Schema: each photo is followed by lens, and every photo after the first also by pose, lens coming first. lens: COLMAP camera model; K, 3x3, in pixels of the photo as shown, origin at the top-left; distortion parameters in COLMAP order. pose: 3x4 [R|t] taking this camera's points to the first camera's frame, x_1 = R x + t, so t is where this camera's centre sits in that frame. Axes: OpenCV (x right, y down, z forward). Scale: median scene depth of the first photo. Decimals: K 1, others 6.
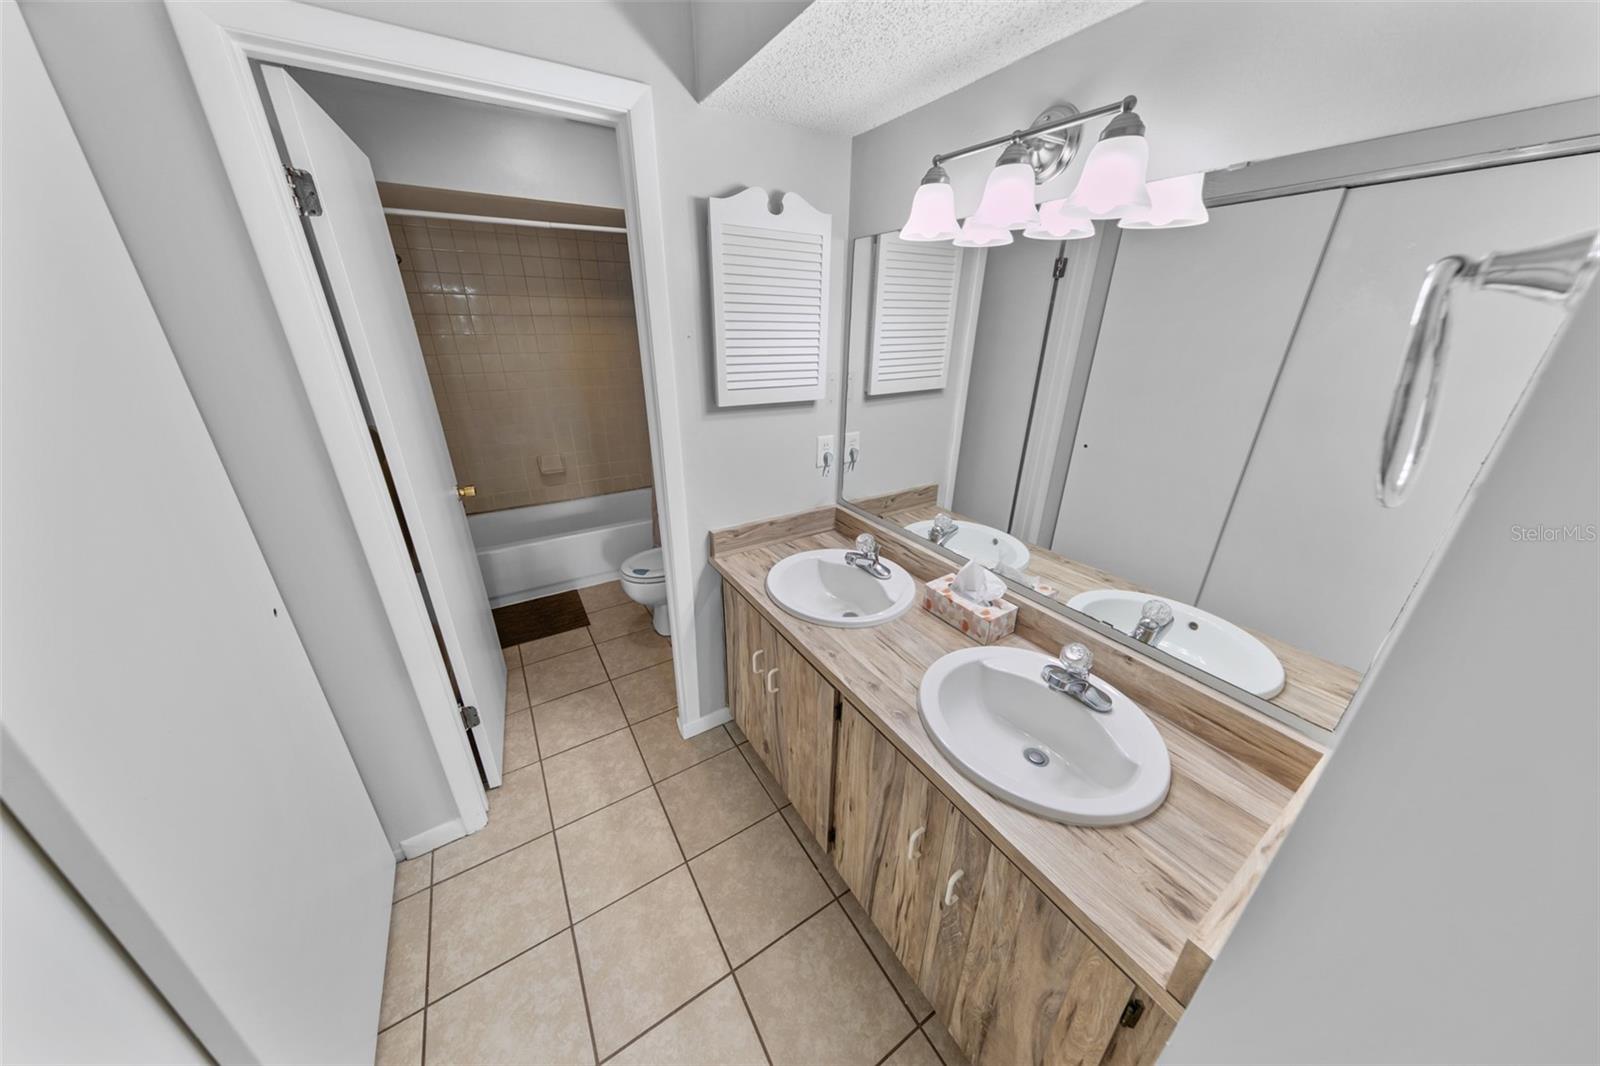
lens RADIAL K [[500.4, 0, 796.2], [0, 500.4, 529.9], [0, 0, 1]] dist [0.014747, -0.002804]
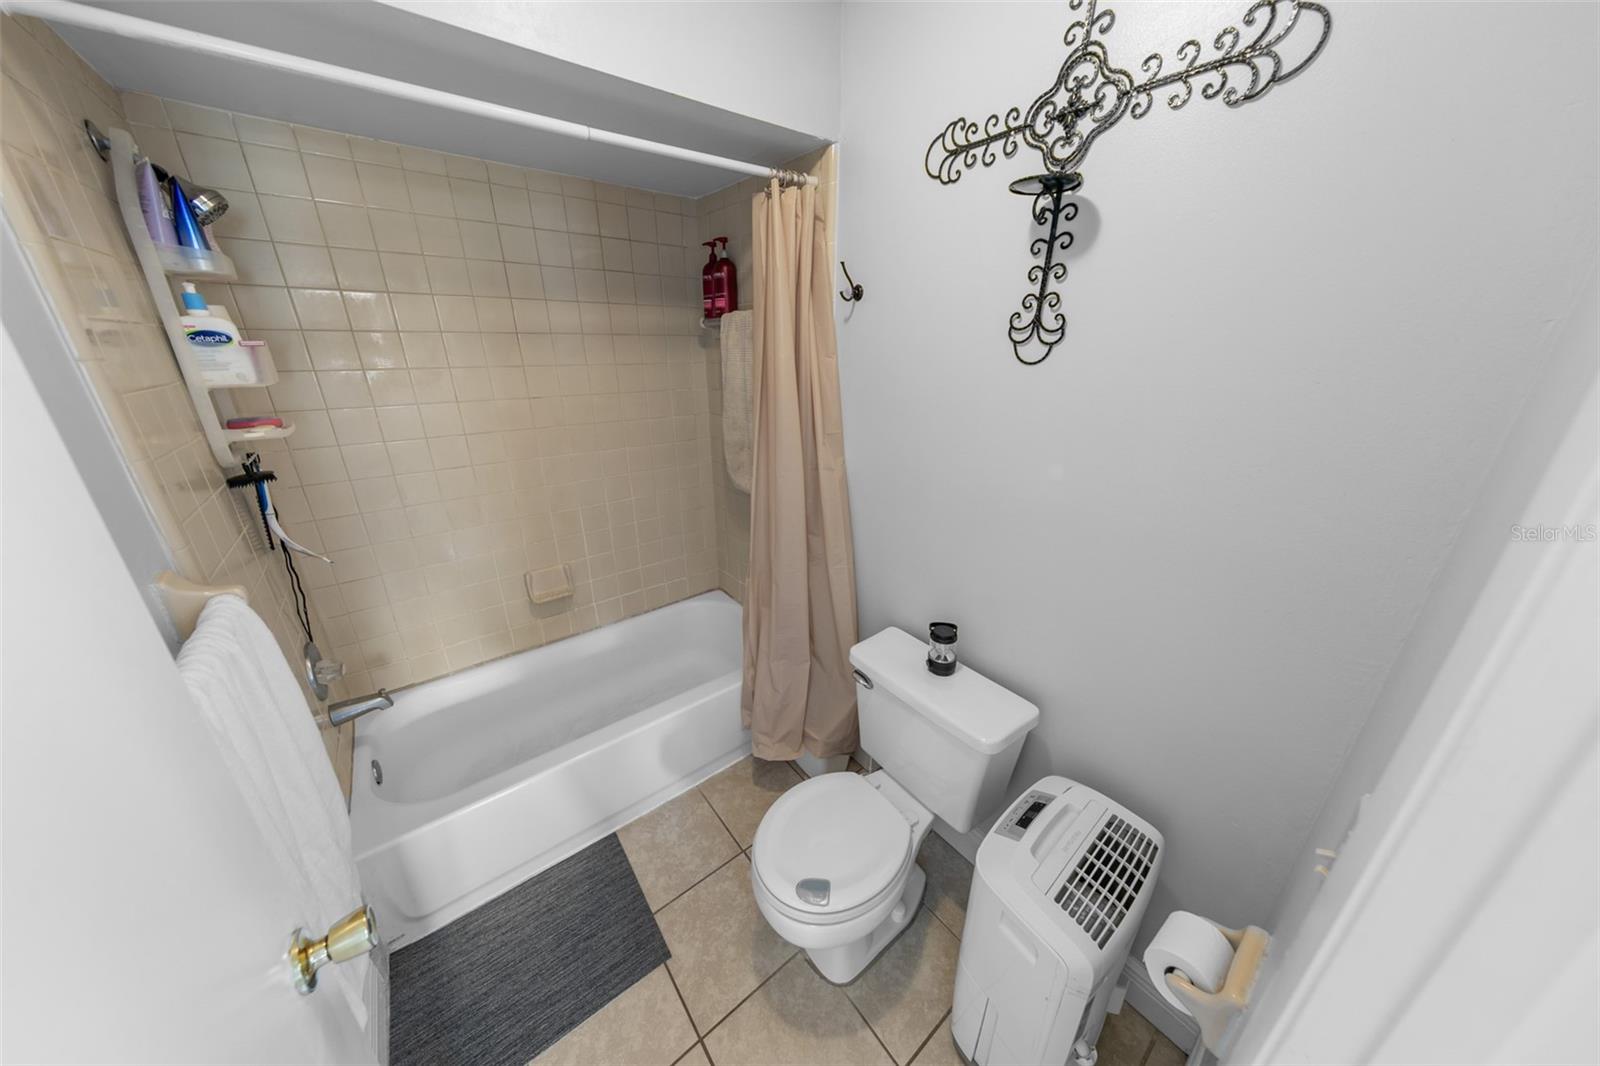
lens RADIAL K [[500.4, 0, 796.2], [0, 500.4, 529.9], [0, 0, 1]] dist [0.014747, -0.002804]
pose [[0.993512, -0.035974, 0.107884, -0.280459], [0.039971, 0.998584, -0.035116, -0.171801], [-0.106468, 0.039200, 0.993543, 0.415969]]
